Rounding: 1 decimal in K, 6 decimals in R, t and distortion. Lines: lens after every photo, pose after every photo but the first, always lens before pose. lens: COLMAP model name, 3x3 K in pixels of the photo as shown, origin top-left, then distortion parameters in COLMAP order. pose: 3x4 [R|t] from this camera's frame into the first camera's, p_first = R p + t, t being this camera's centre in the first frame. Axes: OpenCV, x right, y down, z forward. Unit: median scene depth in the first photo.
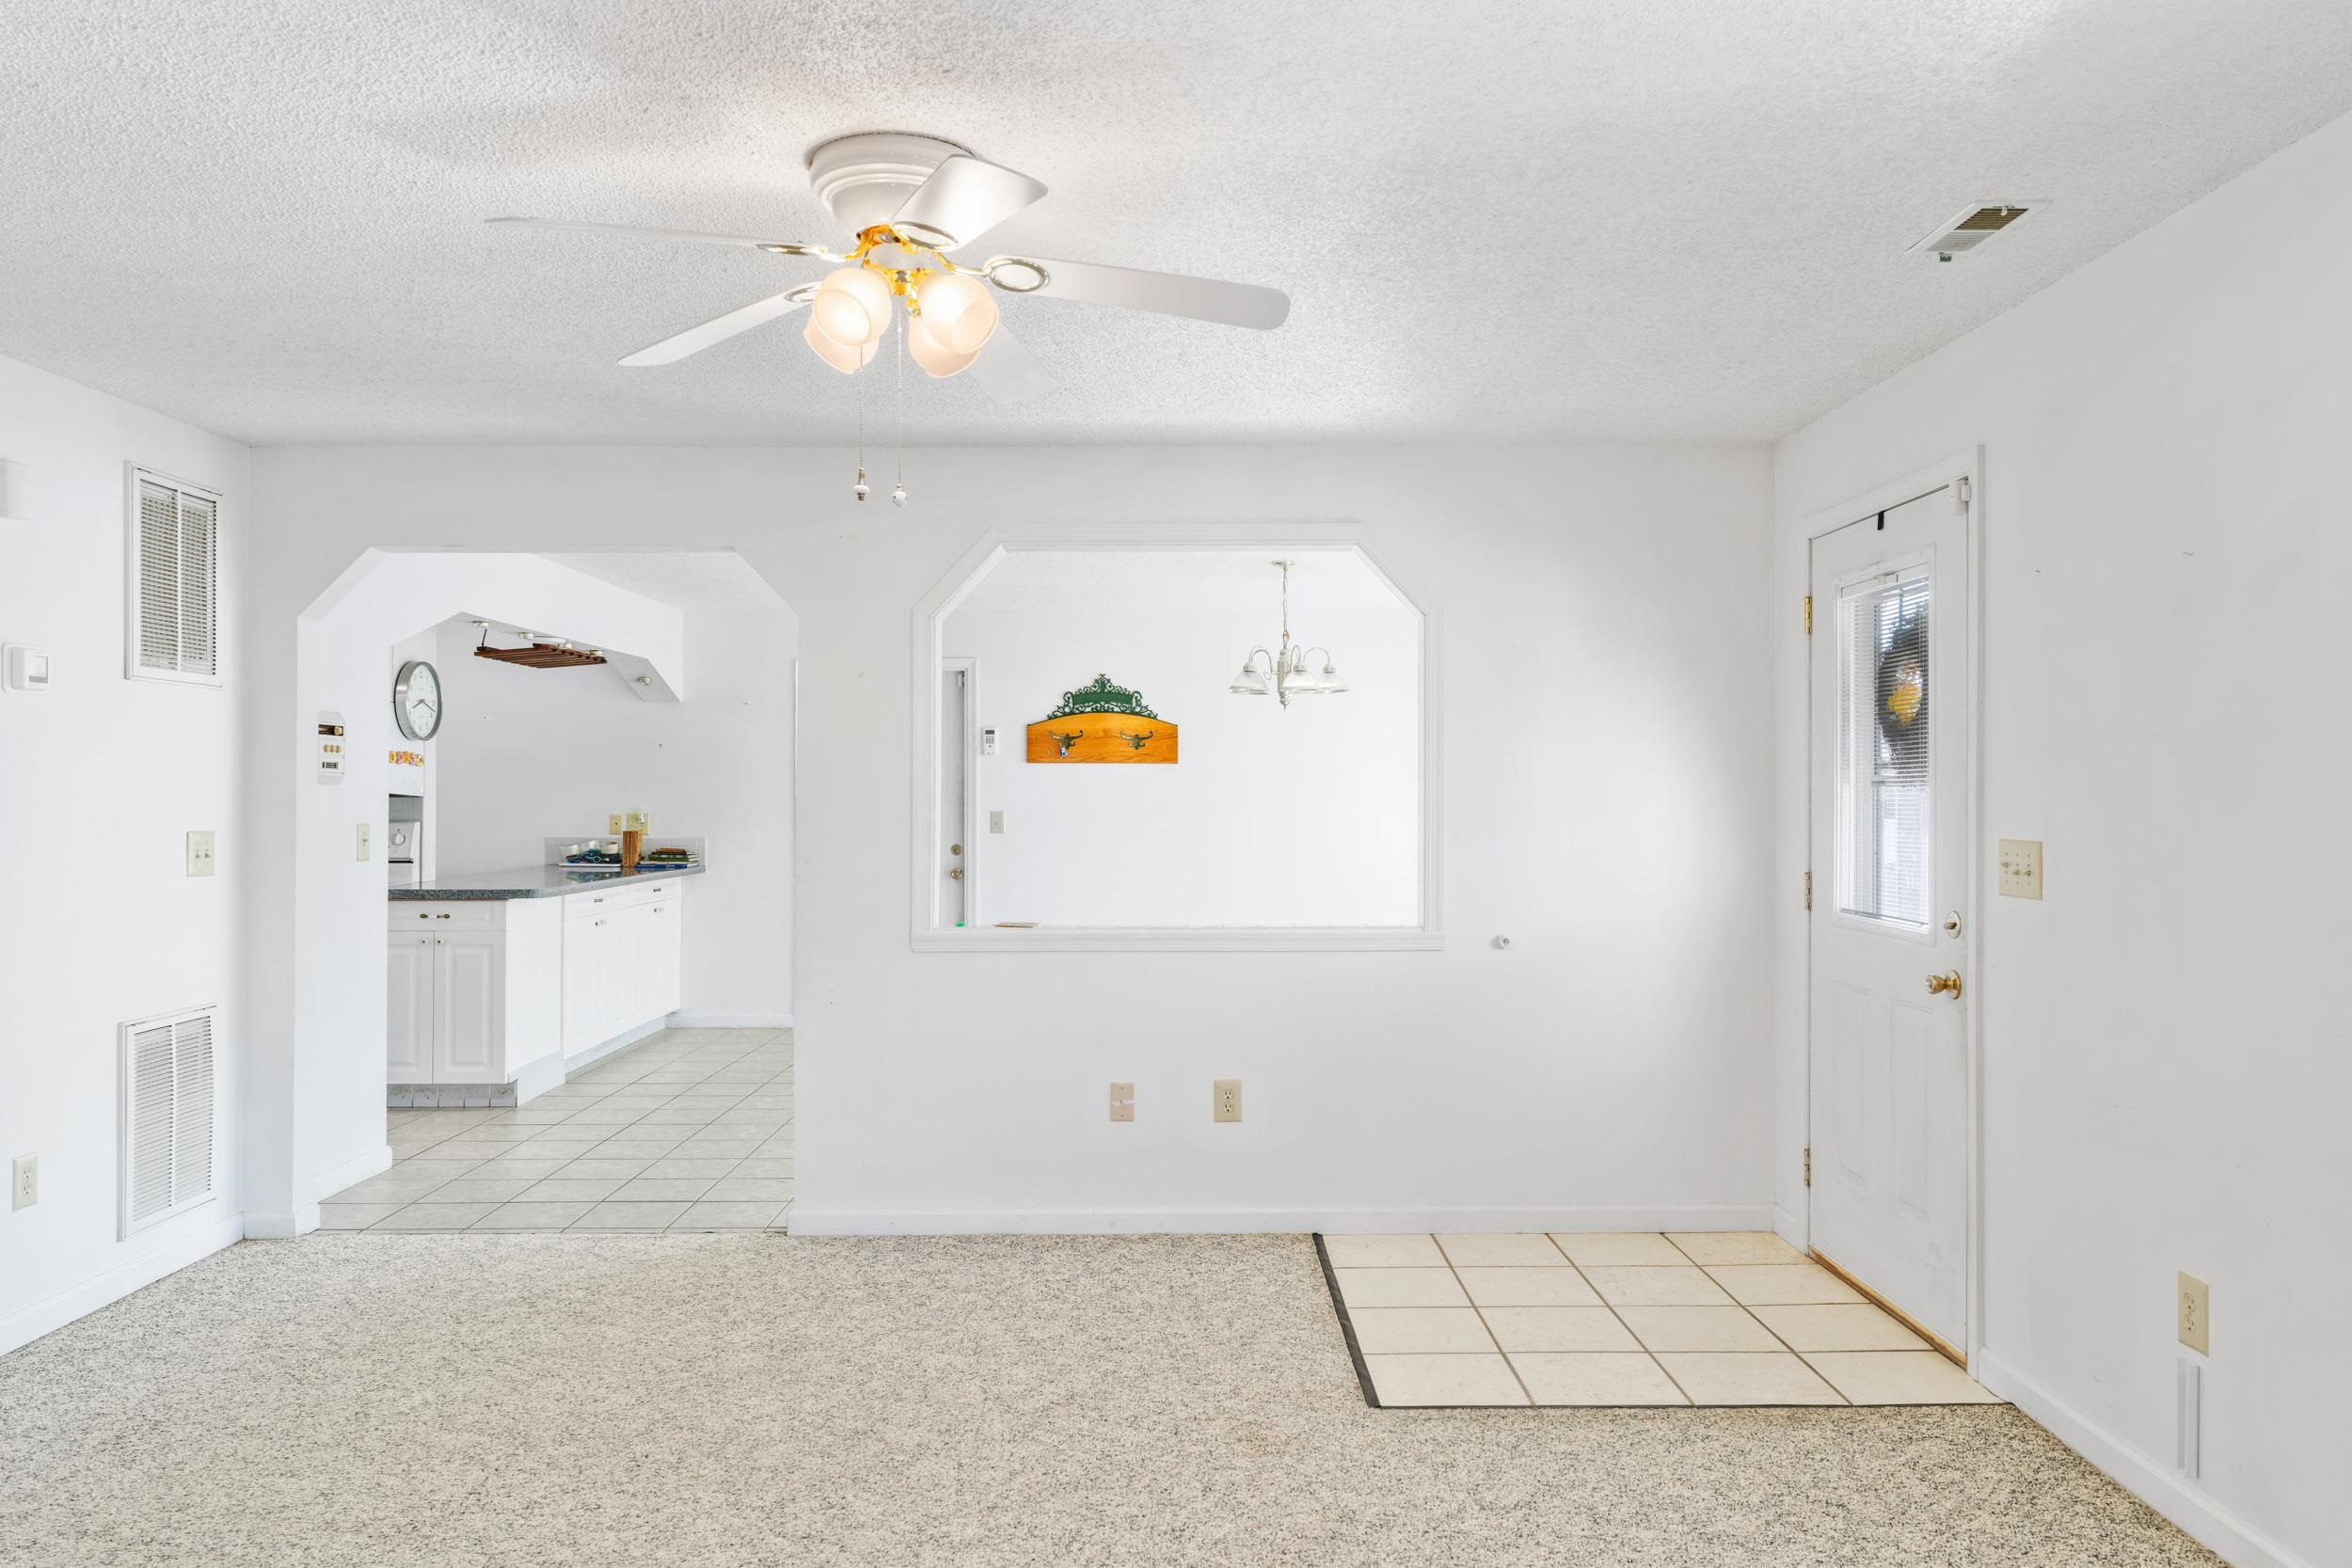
lens RADIAL K [[1610.1, 0, 1206.3], [0, 1610.1, 784.8], [0, 0, 1]] dist [-0.003905, -0.001643]
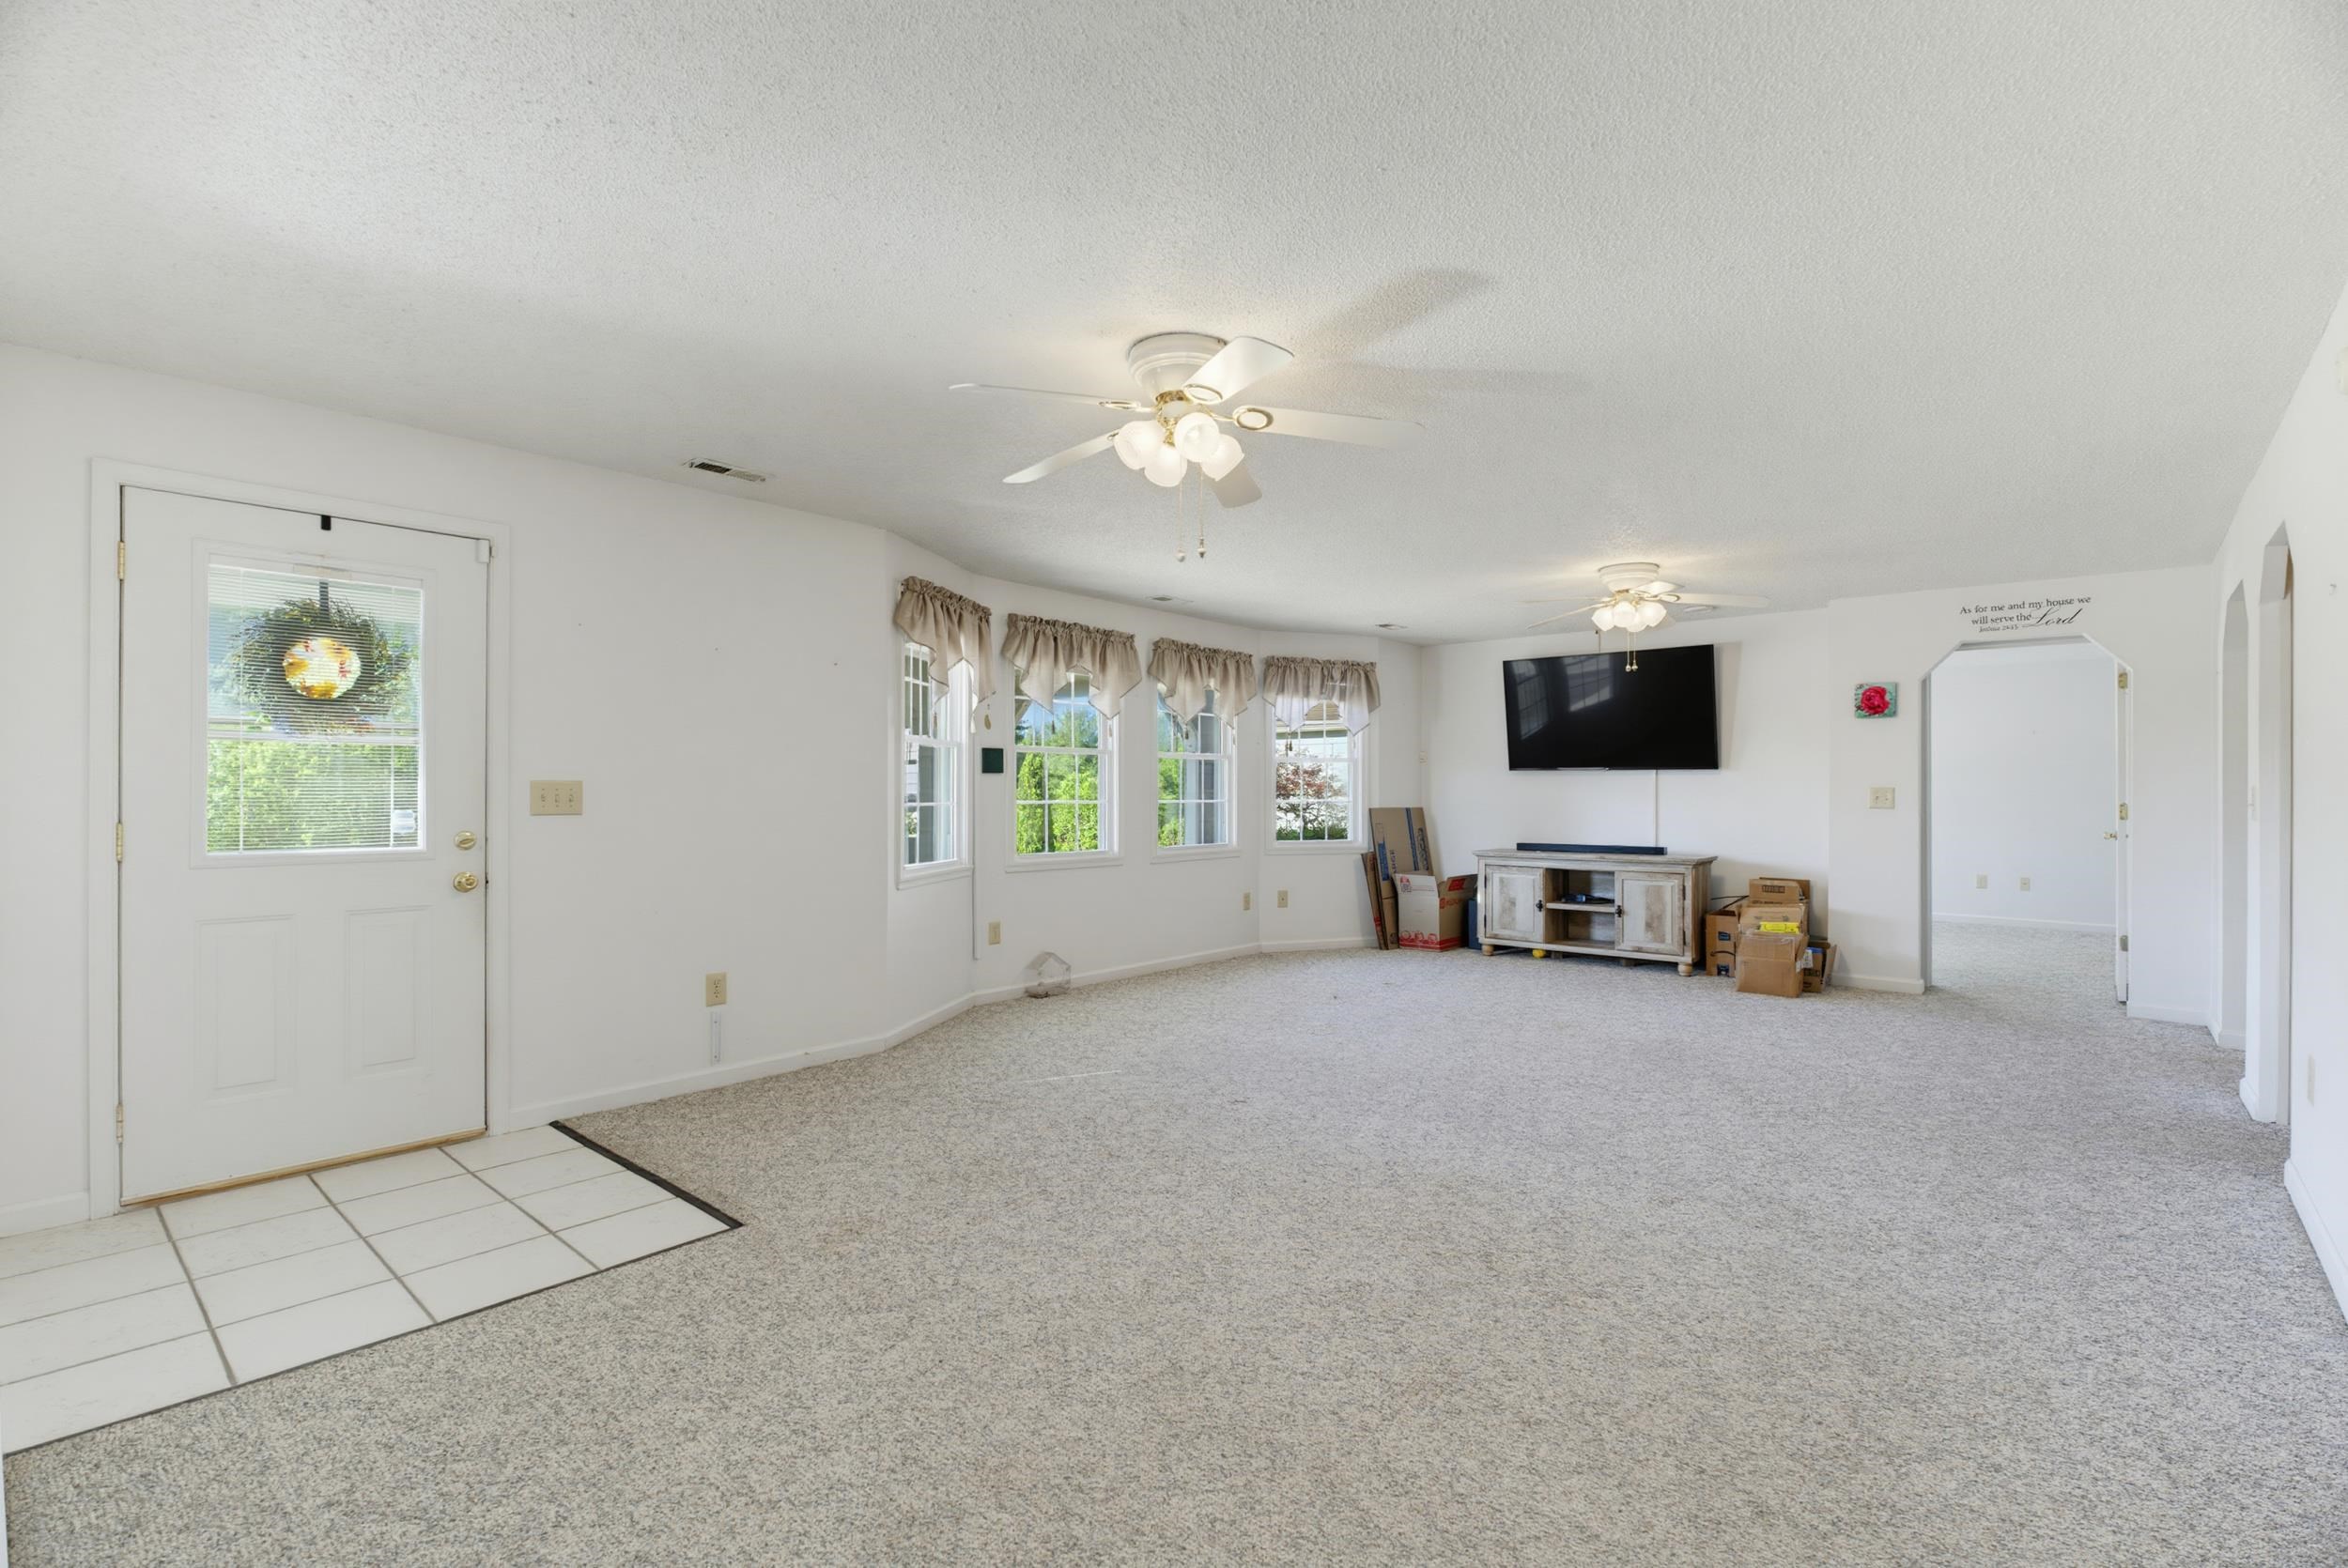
lens RADIAL K [[1072.6, 0, 1139.0], [0, 1072.6, 790.4], [0, 0, 1]] dist [-0.014747, -0.000195]
pose [[-0.724666, 0.001637, 0.689098, -0.722354], [-0.003498, 0.999976, -0.006054, 0.051305], [-0.689091, -0.006798, -0.724643, 1.439757]]
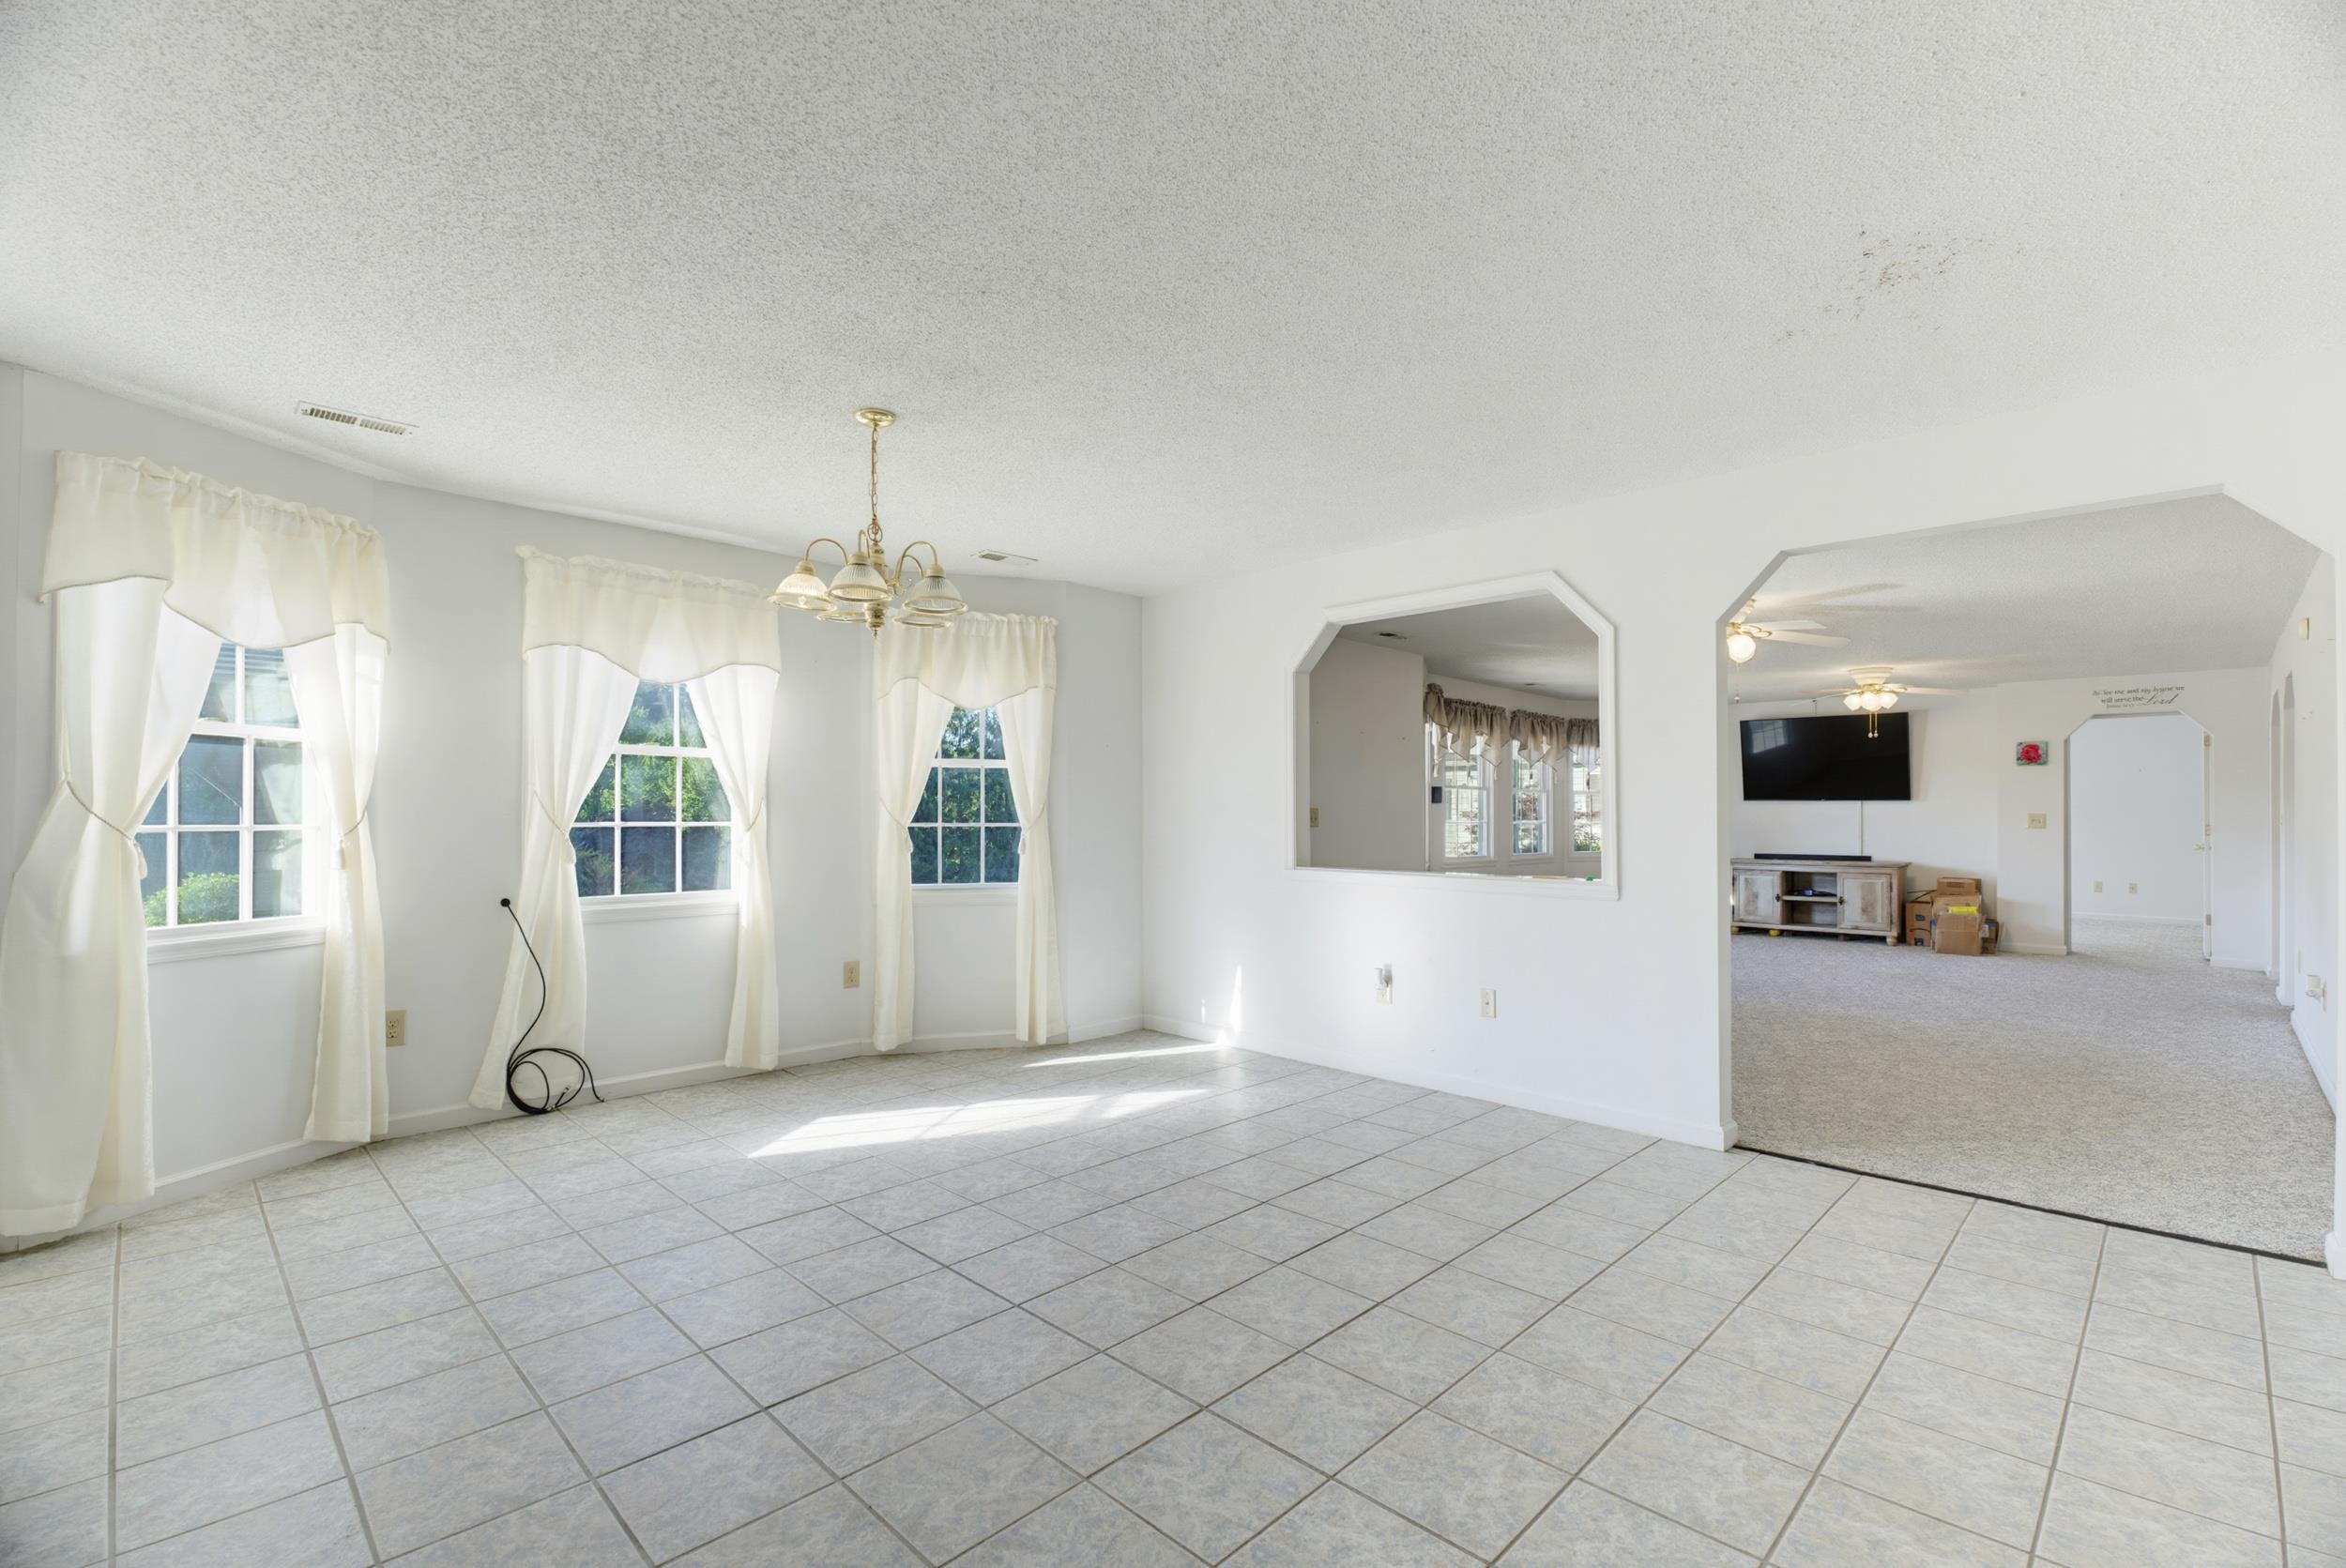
lens RADIAL K [[1043.4, 0, 1168.8], [0, 1043.4, 807.8], [0, 0, 1]] dist [-0.000900, -0.010308]
pose [[-0.693577, 0.005126, 0.720364, -0.749818], [-0.005775, 0.999903, -0.012675, 0.061272], [-0.720359, -0.012951, -0.693480, 2.620866]]
